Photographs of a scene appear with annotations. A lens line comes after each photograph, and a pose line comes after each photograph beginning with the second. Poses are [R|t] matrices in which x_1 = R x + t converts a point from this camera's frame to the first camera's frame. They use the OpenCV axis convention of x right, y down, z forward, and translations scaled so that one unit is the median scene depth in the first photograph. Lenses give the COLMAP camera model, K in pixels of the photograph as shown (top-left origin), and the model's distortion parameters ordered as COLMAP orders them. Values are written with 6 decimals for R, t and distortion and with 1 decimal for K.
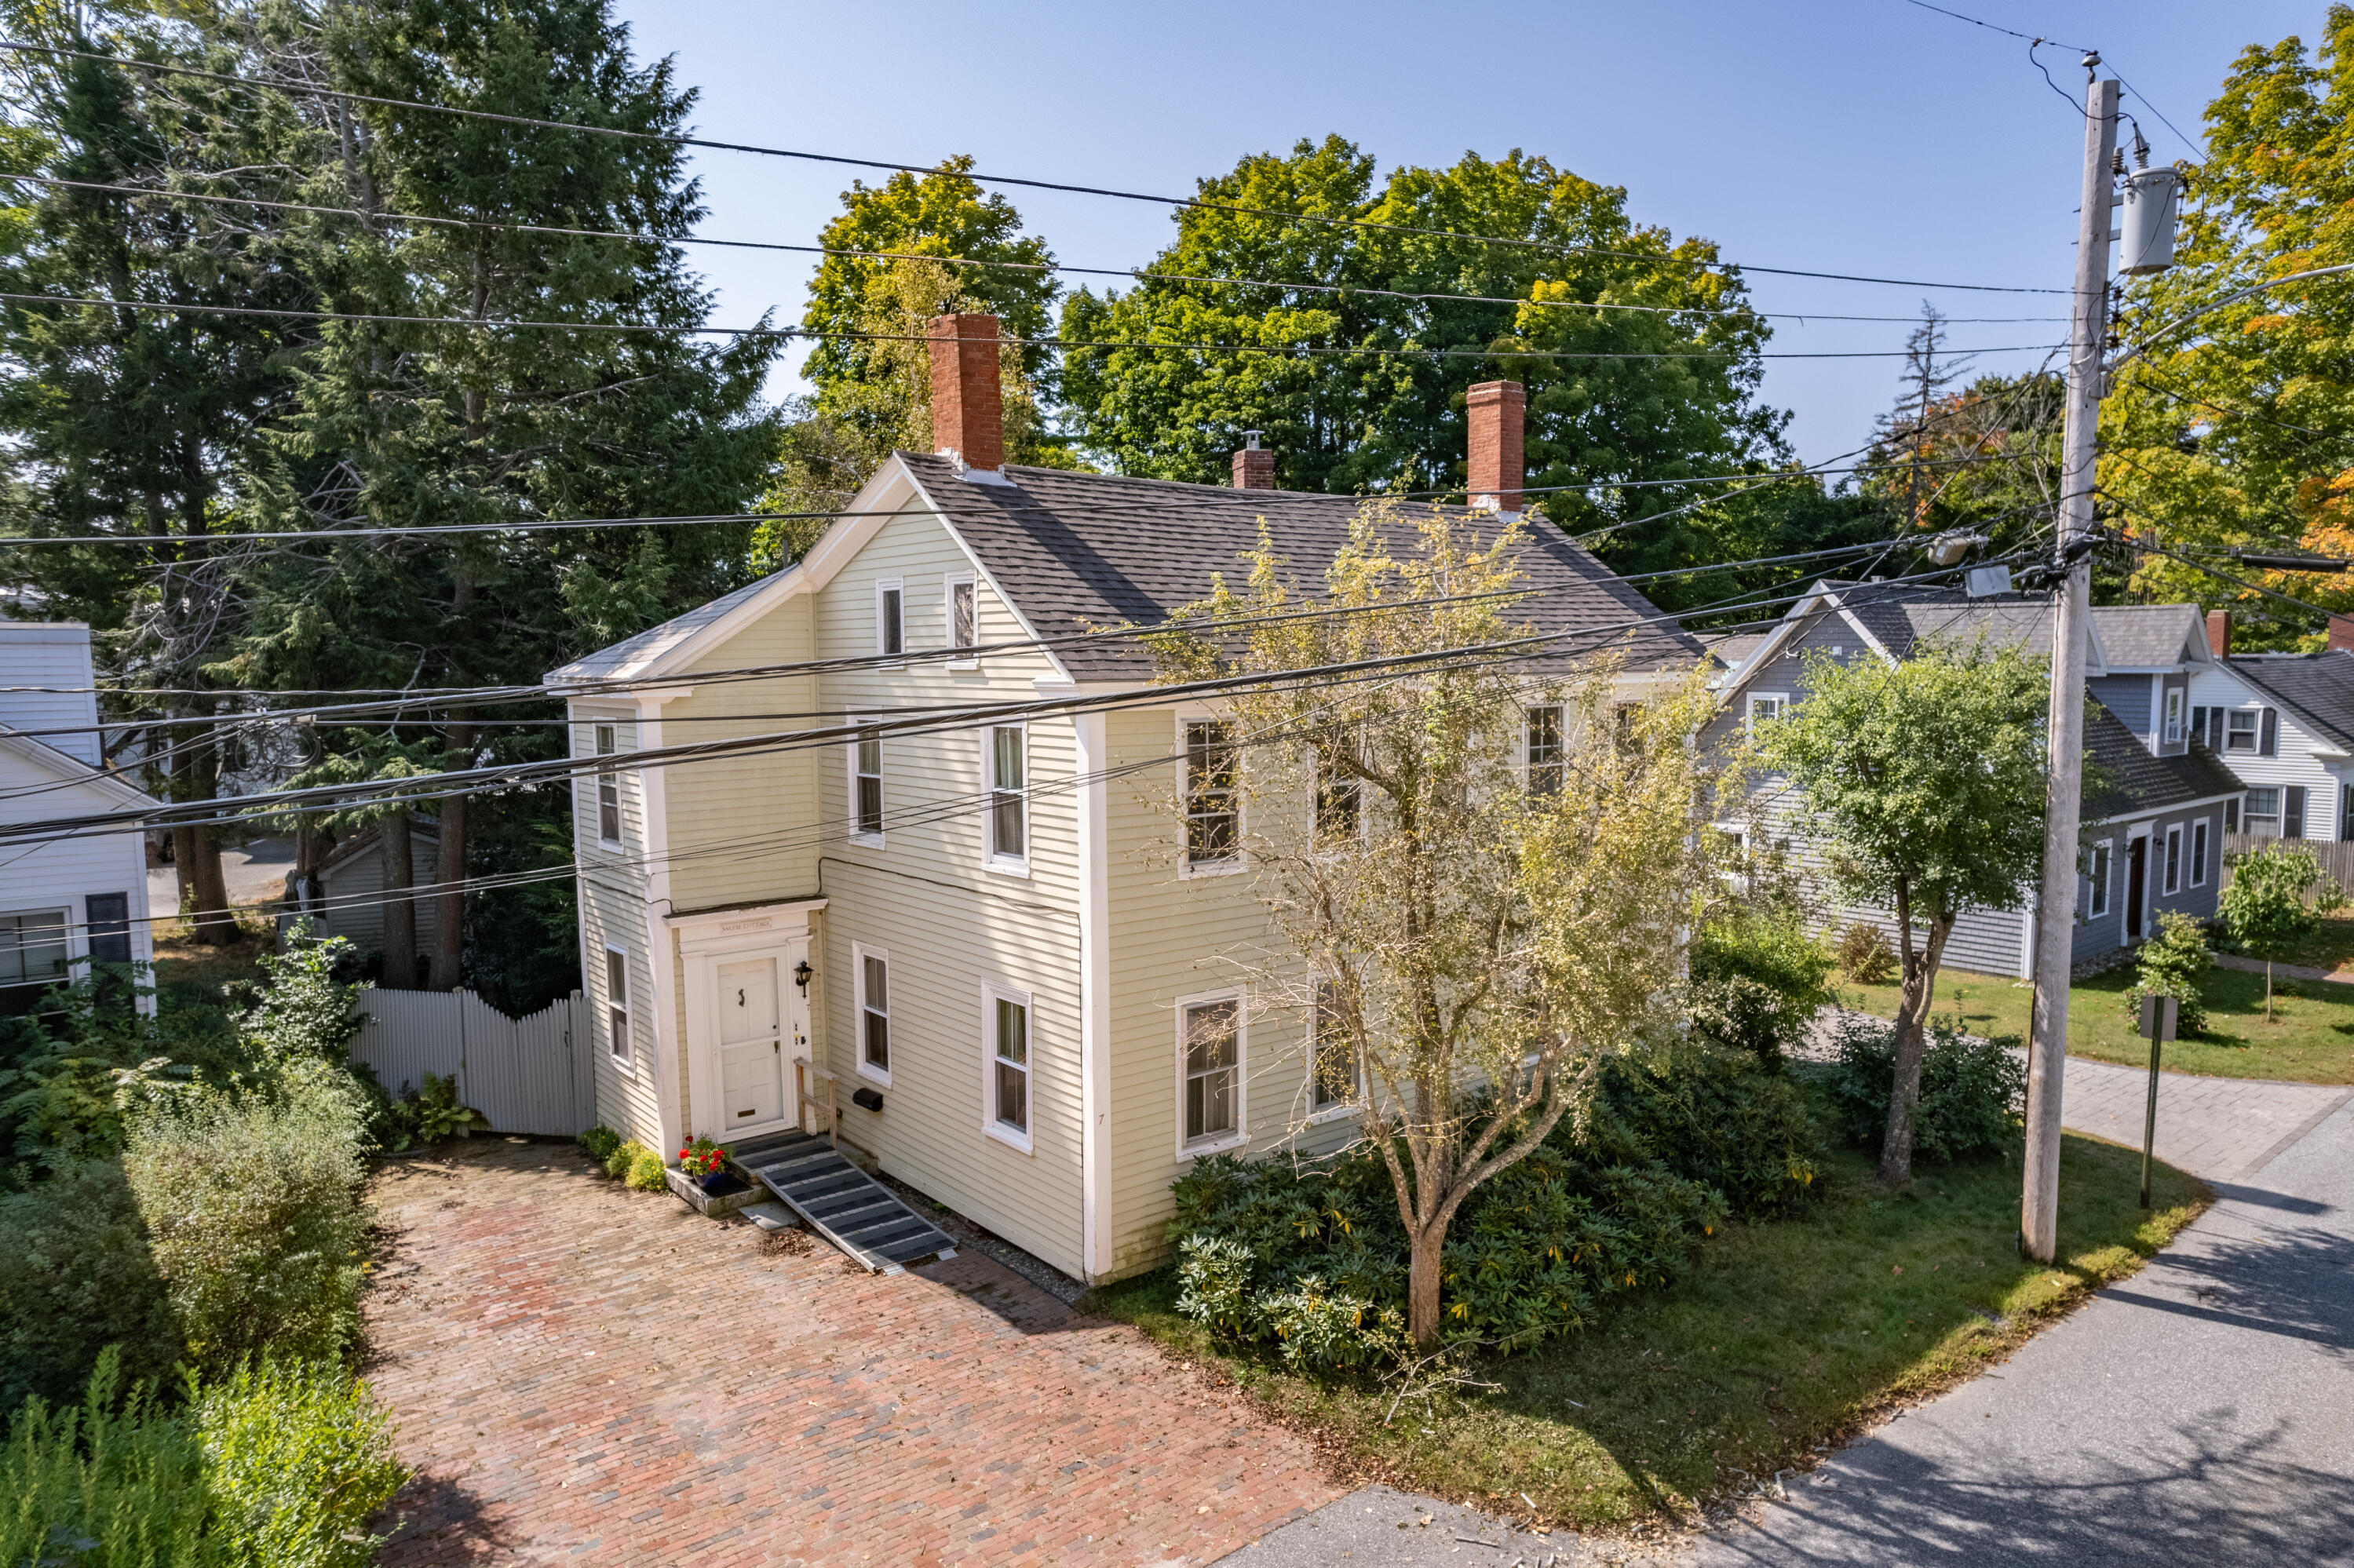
lens RADIAL K [[1507.1, 0, 1177.7], [0, 1507.1, 800.8], [0, 0, 1]] dist [-0.079895, 0.072688]
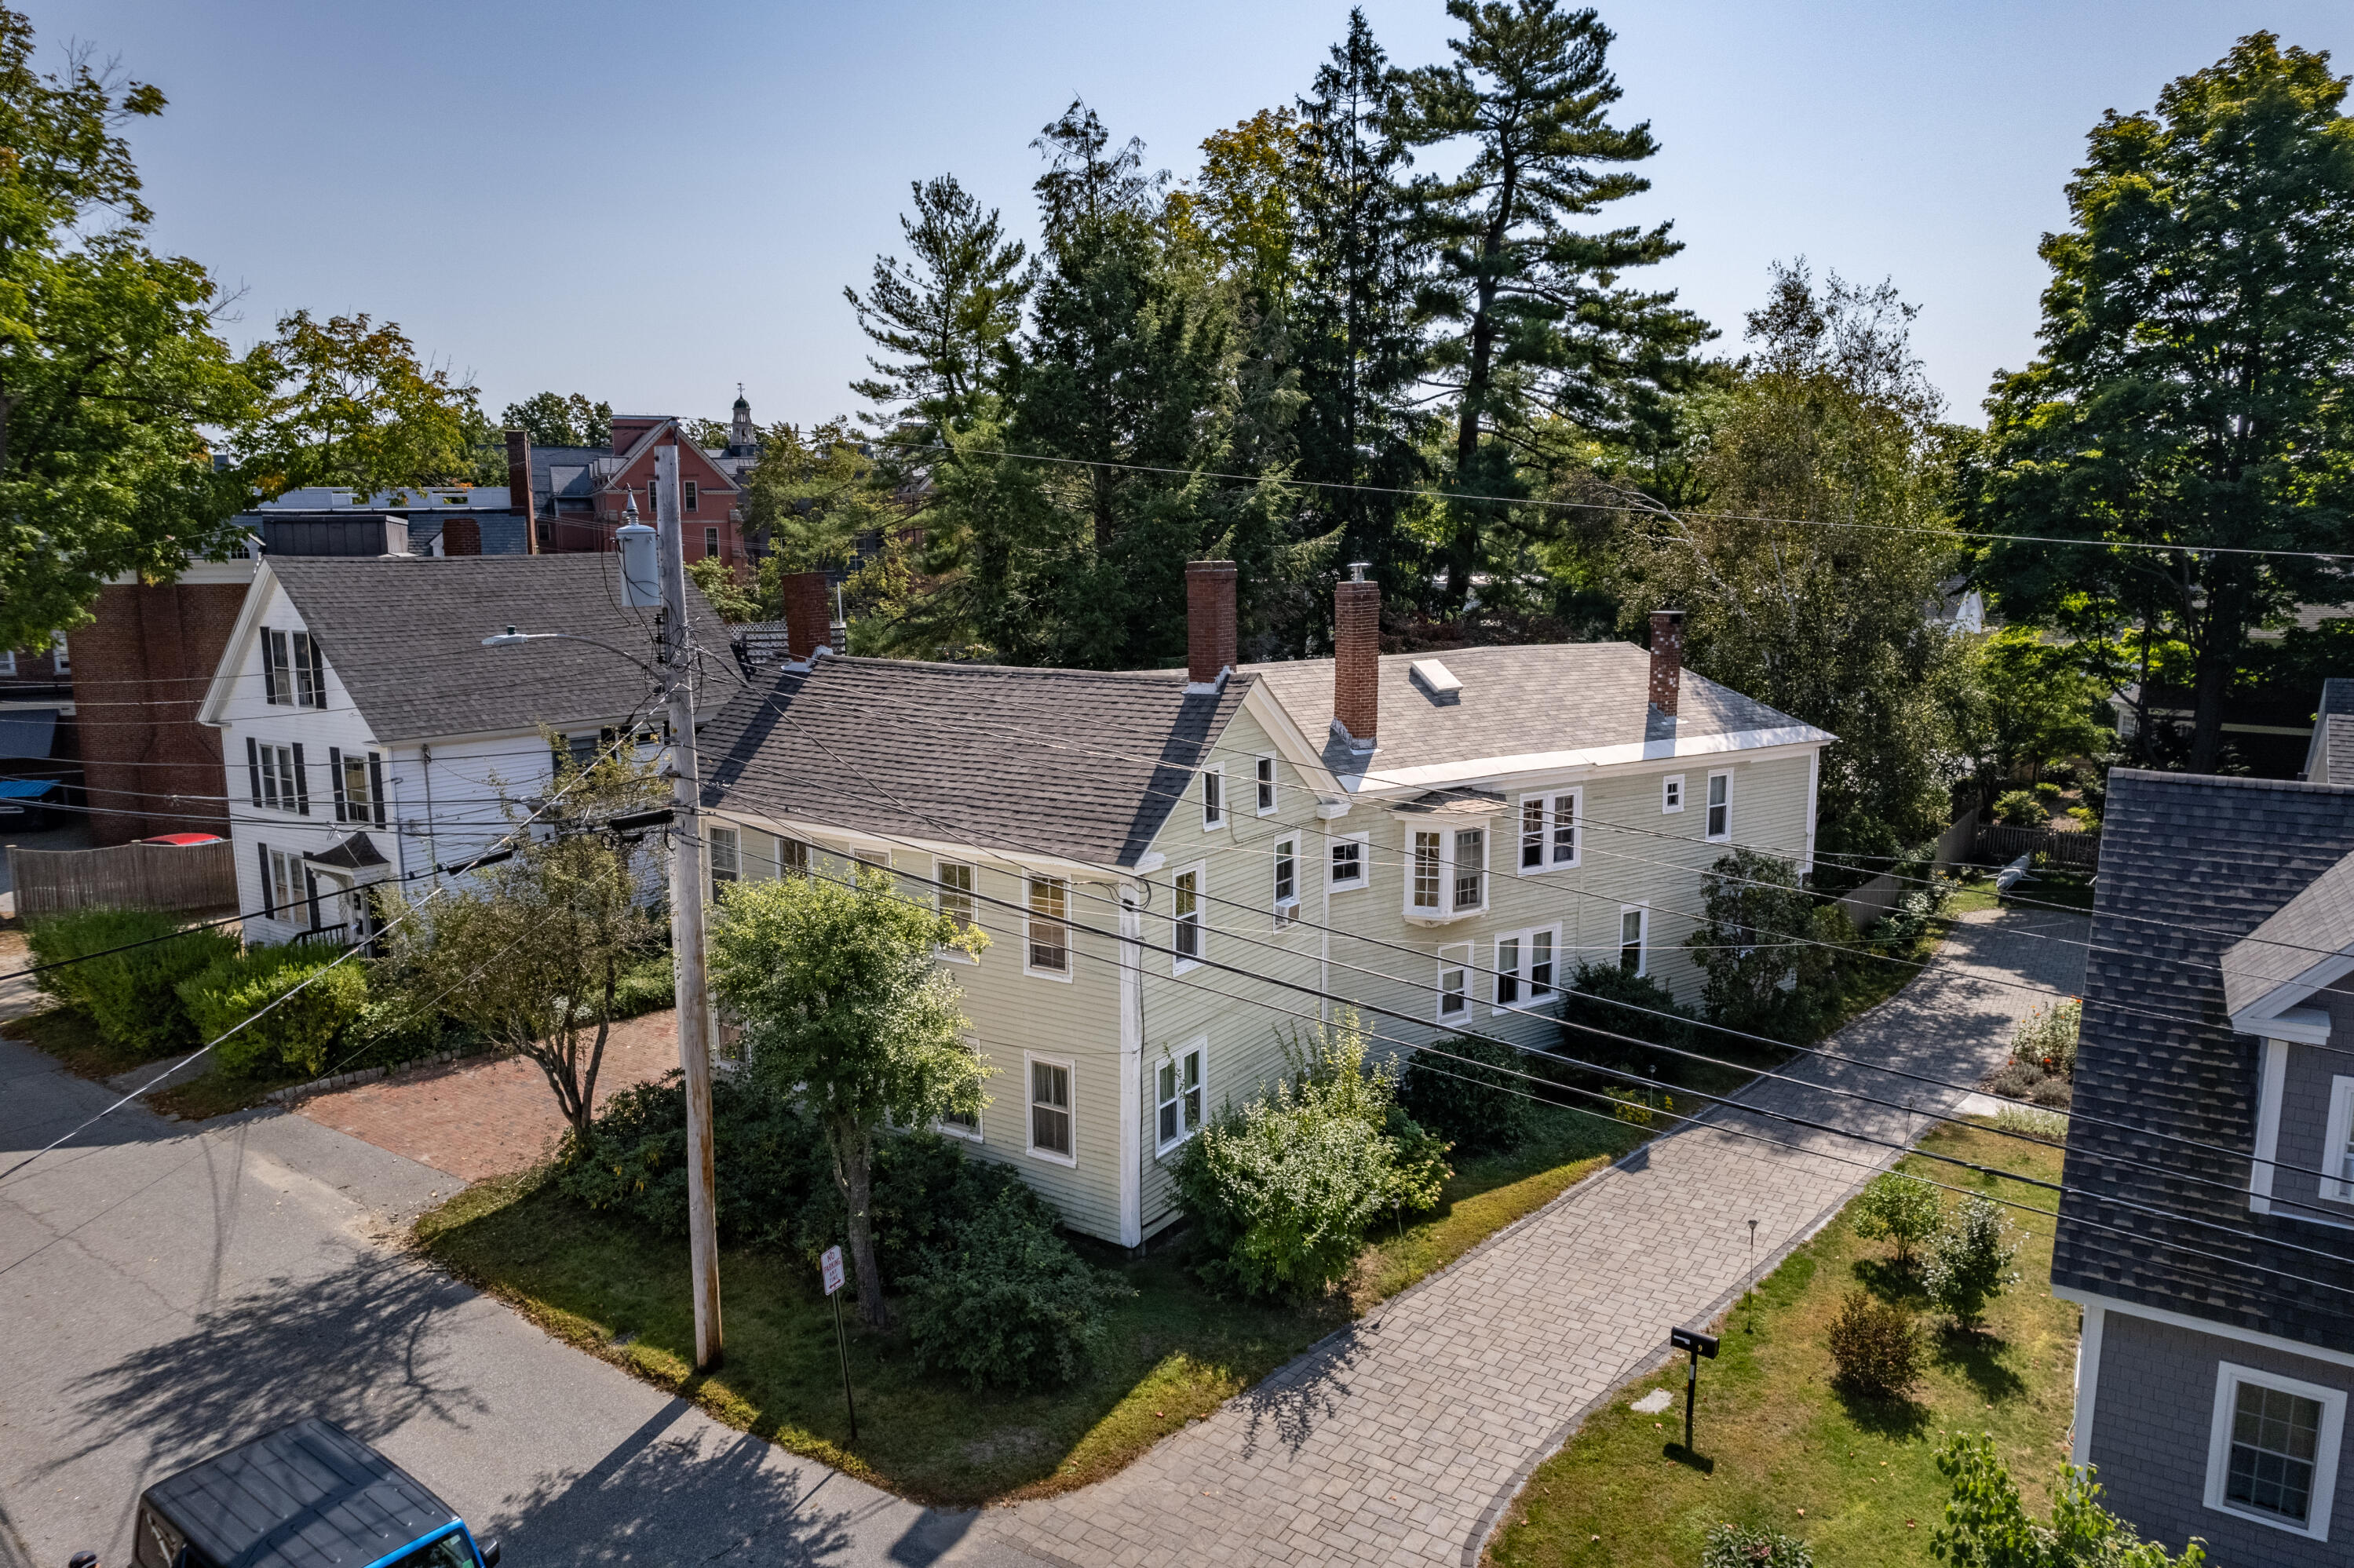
lens RADIAL K [[1503.1, 0, 1176.3], [0, 1503.1, 802.2], [0, 0, 1]] dist [-0.078915, 0.070333]
pose [[0.305955, 0.159061, -0.938665, 1.860346], [-0.091055, 0.986314, 0.137456, -0.386175], [0.947682, 0.043415, 0.316250, 0.974119]]
